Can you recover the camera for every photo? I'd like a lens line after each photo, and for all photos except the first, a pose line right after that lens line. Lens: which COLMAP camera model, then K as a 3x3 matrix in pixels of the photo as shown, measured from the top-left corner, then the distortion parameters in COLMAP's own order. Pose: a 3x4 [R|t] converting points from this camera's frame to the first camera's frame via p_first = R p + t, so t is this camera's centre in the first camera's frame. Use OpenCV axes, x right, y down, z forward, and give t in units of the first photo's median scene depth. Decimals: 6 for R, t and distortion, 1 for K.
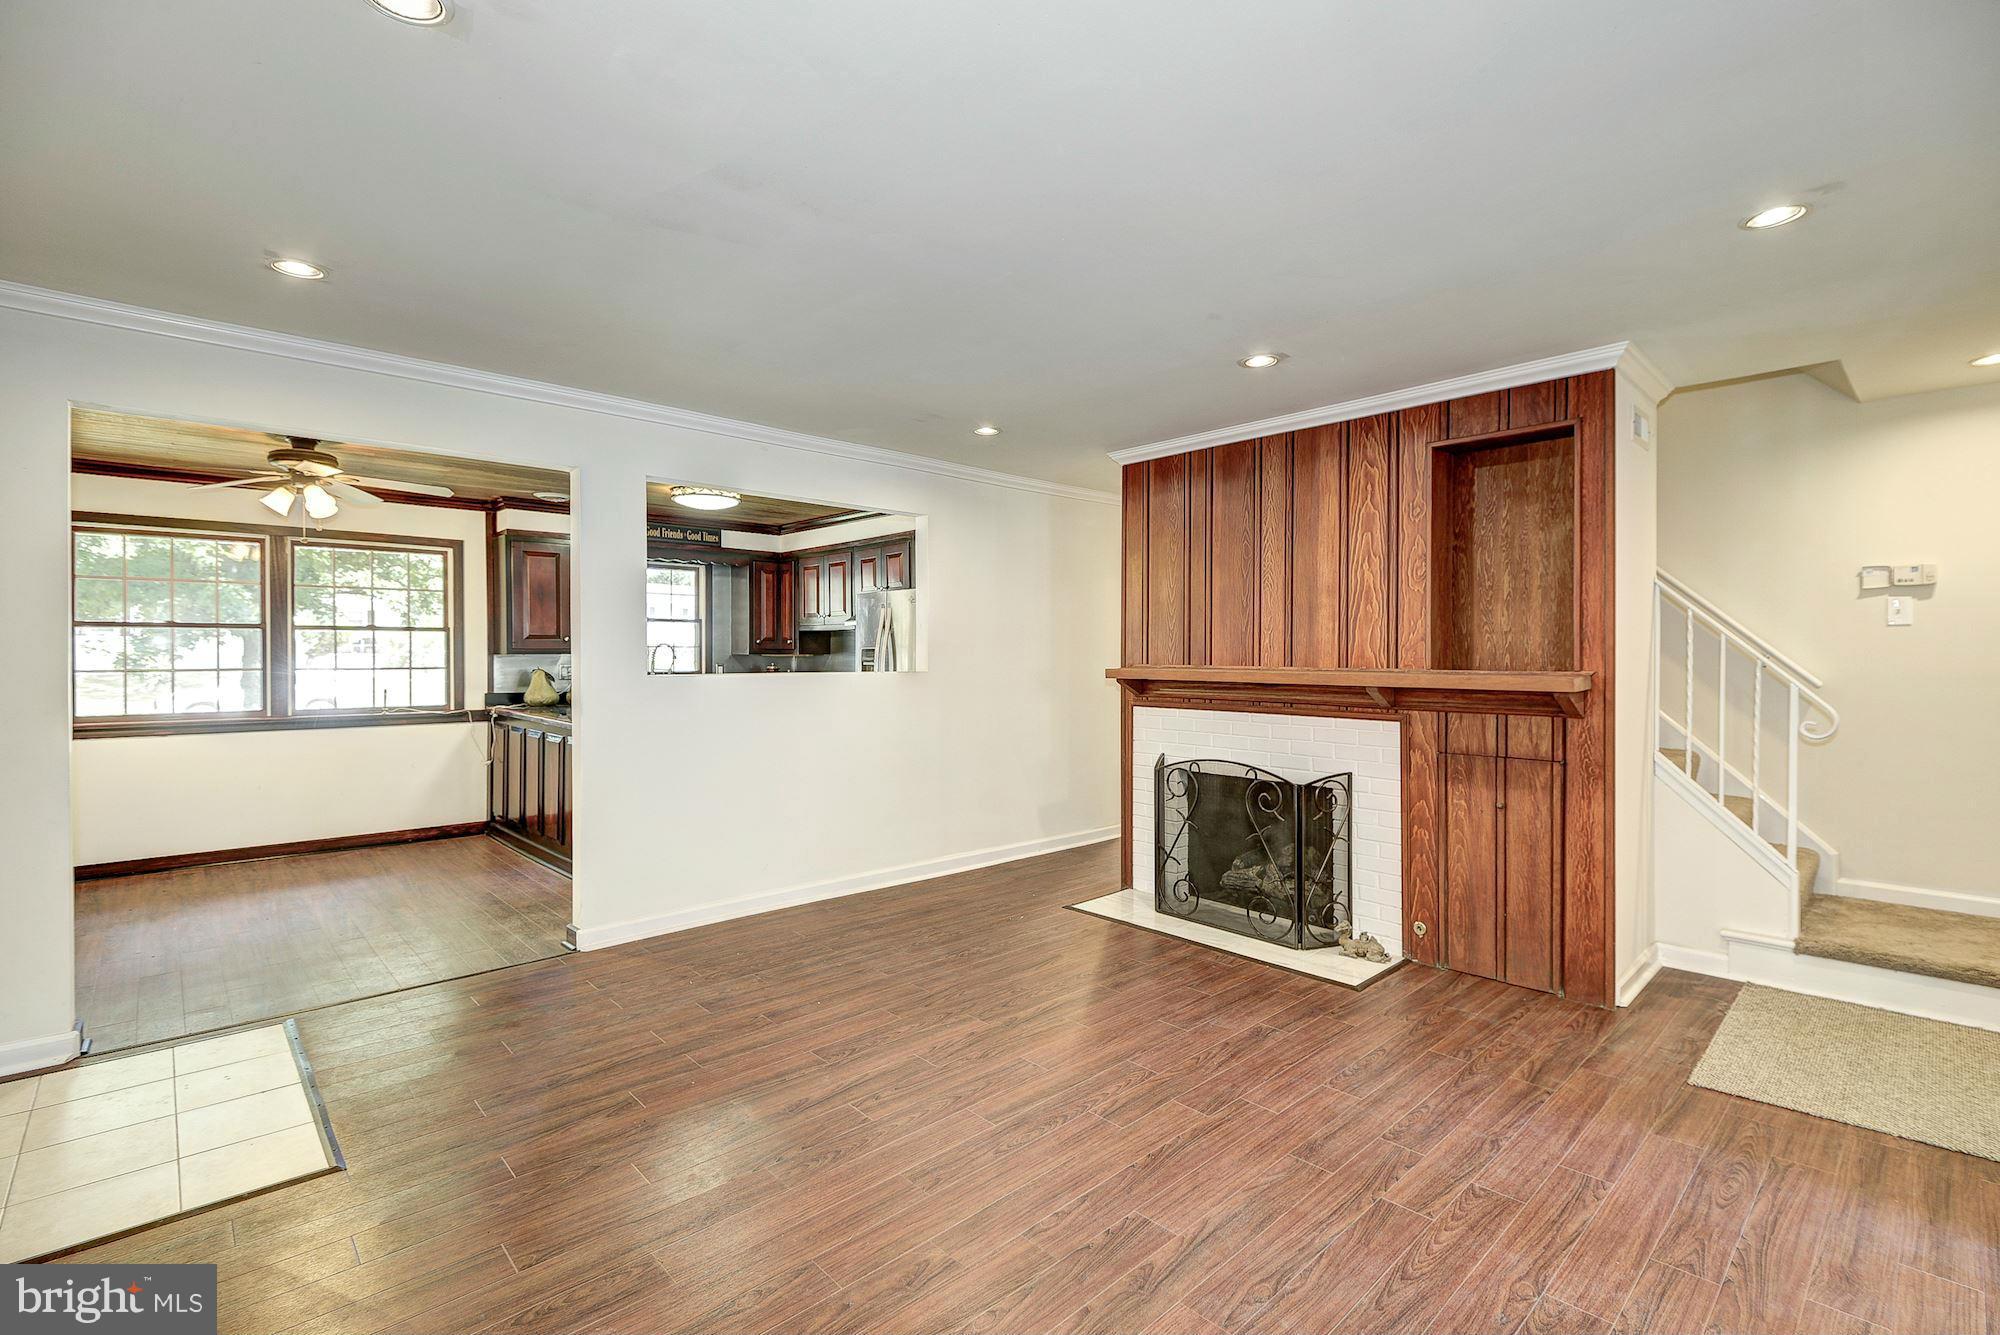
lens RADIAL K [[942.2, 0, 940.5], [0, 942.2, 655.8], [0, 0, 1]] dist [-0.004193, -0.017062]
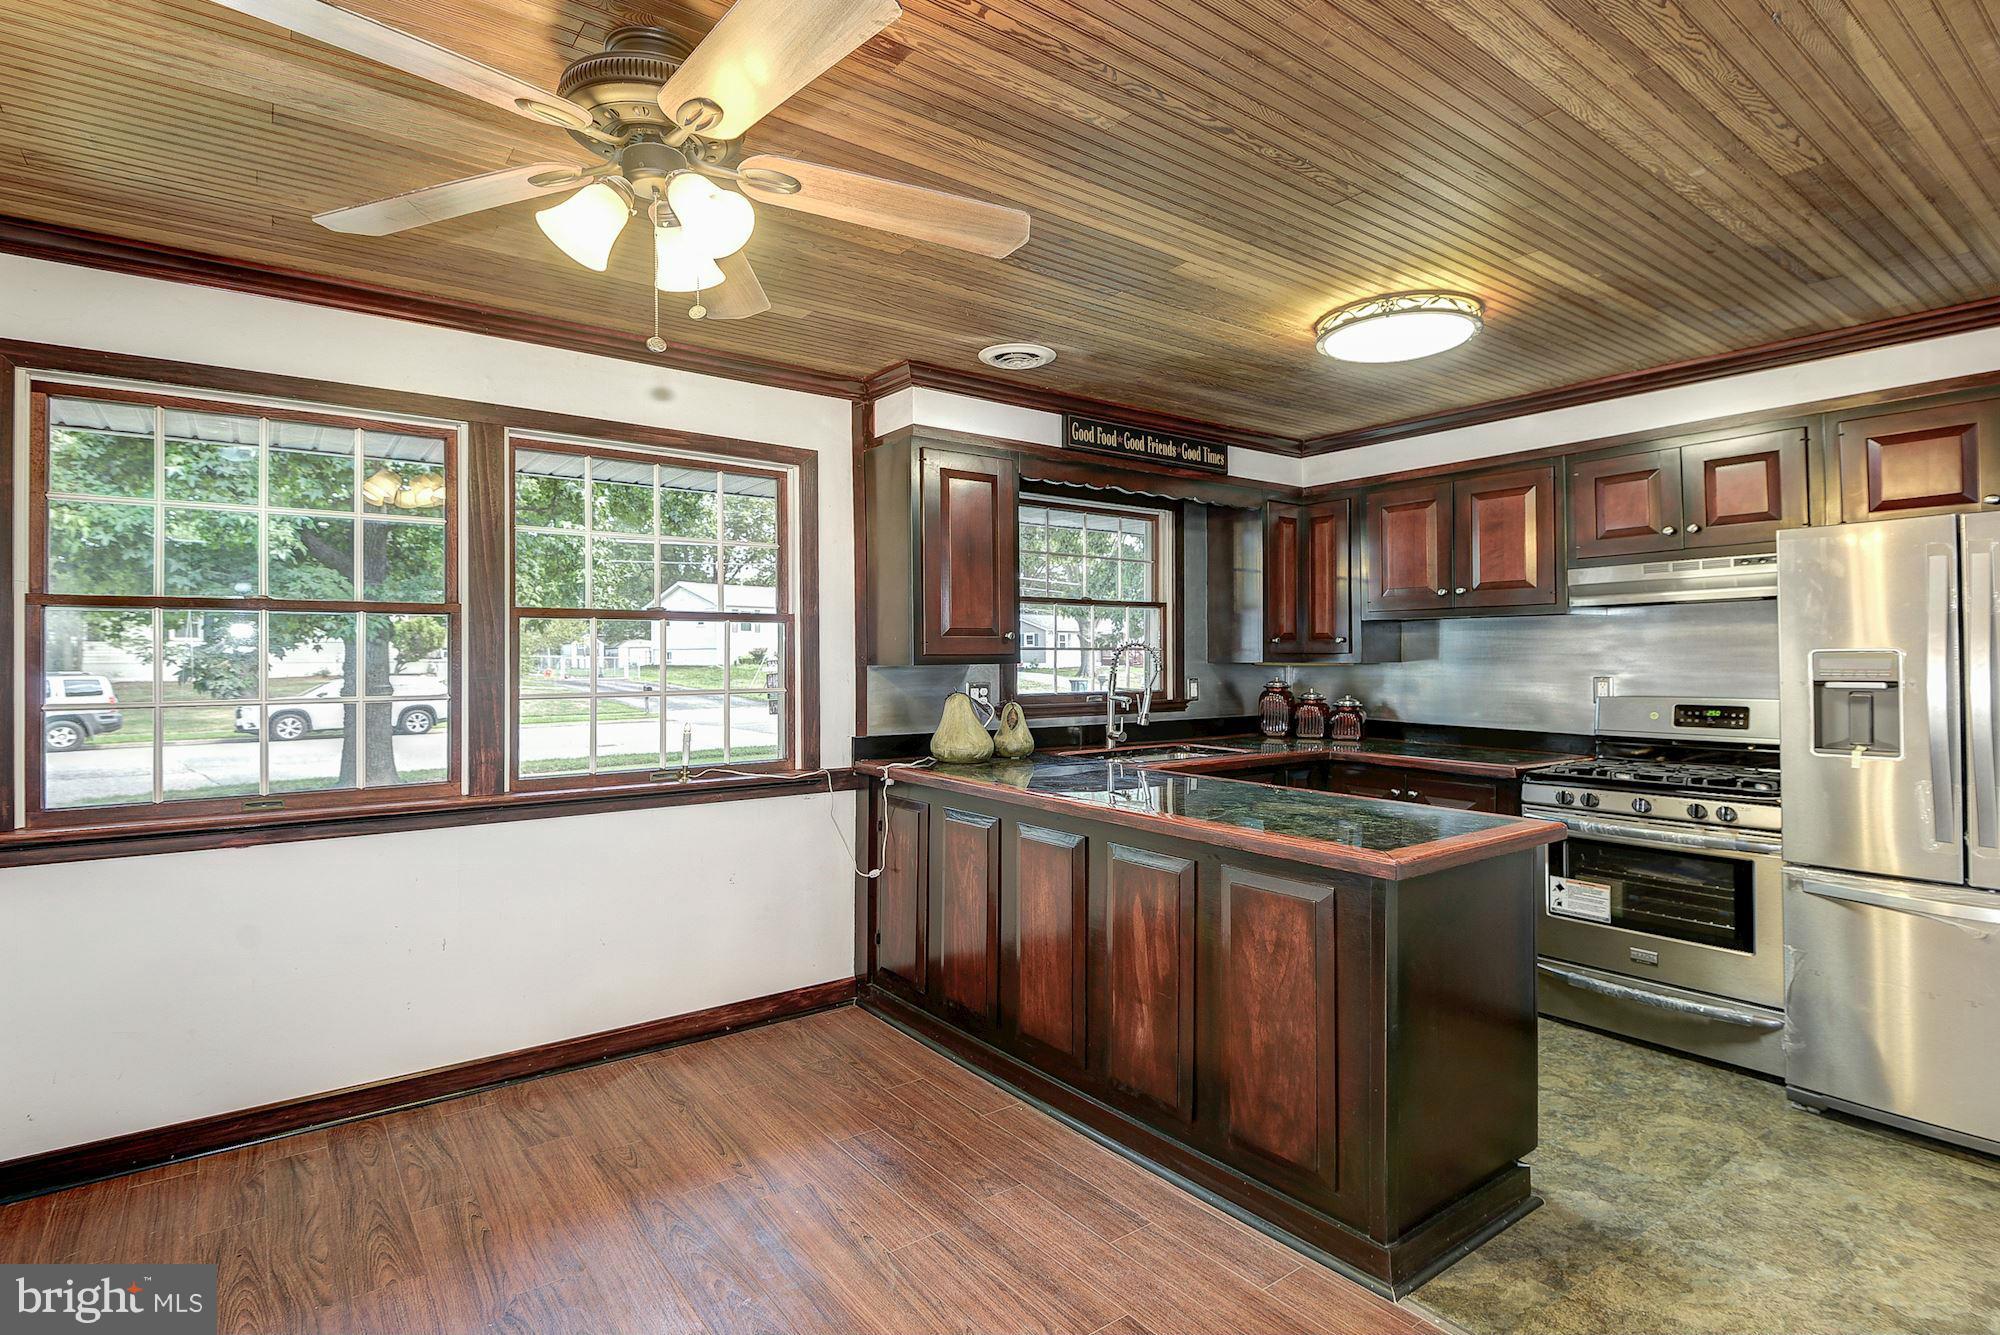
lens RADIAL K [[936.0, 0, 995.3], [0, 936.0, 644.2], [0, 0, 1]] dist [0.020234, -0.016138]
pose [[0.999774, -0.003815, -0.020919, -0.407449], [0.003477, 0.999863, -0.016172, -0.004374], [0.020978, 0.016096, 0.999650, 0.485684]]
